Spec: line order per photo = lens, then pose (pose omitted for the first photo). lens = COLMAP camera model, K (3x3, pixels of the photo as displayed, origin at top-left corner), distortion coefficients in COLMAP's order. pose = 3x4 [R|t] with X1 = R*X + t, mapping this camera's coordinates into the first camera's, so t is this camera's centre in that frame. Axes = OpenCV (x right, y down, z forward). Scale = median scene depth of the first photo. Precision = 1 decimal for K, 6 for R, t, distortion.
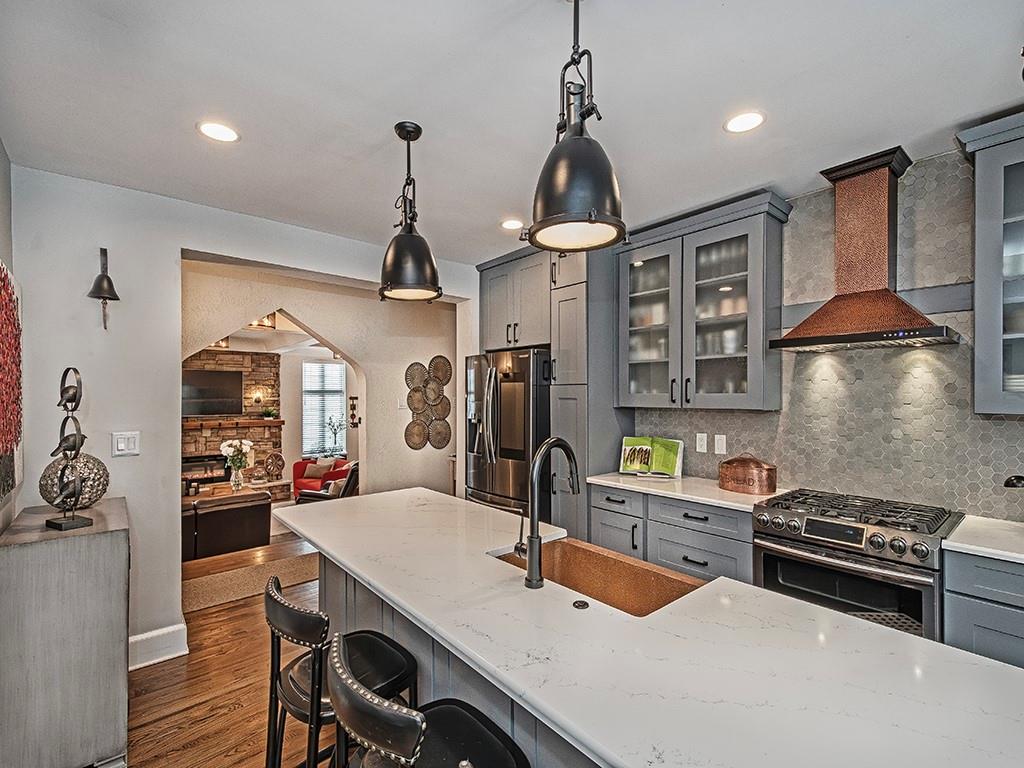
lens RADIAL K [[472.2, 0, 521.3], [0, 472.2, 399.0], [0, 0, 1]] dist [-0.001398, -0.000194]
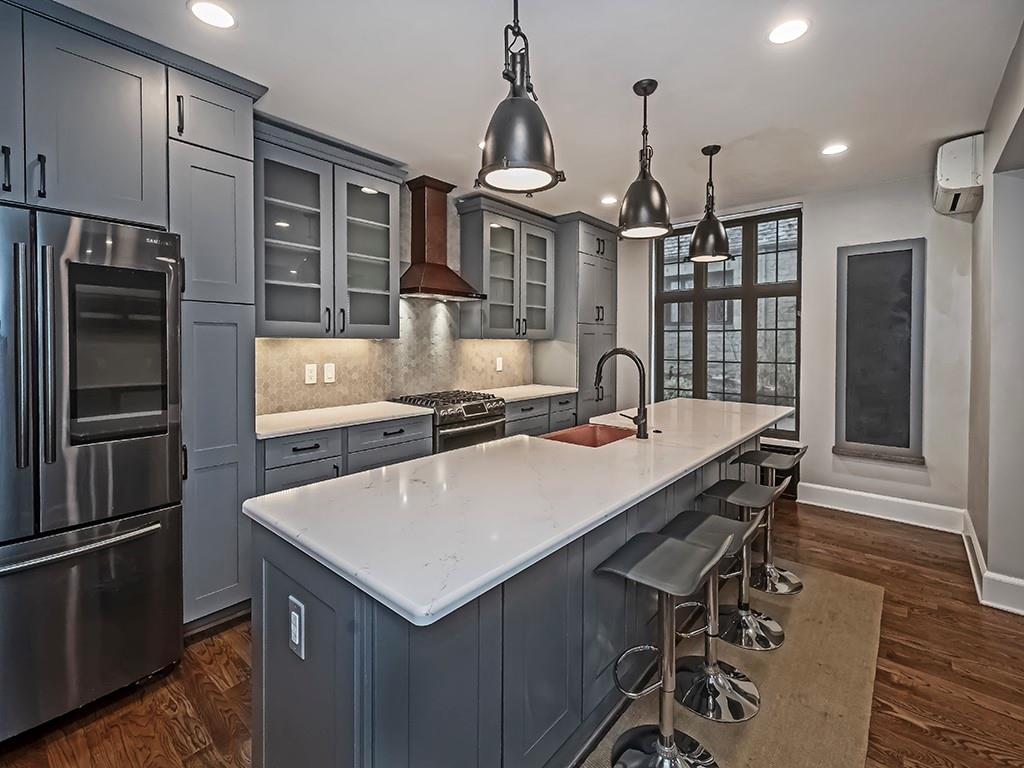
lens RADIAL K [[455.6, 0, 512.0], [0, 455.6, 384.0], [0, 0, 1]] dist [0.000768, 0.000076]
pose [[-0.141071, -0.110380, 0.983827, -2.108619], [-0.008025, 0.993860, 0.110355, 0.005913], [-0.989967, 0.007672, -0.141091, 2.336693]]
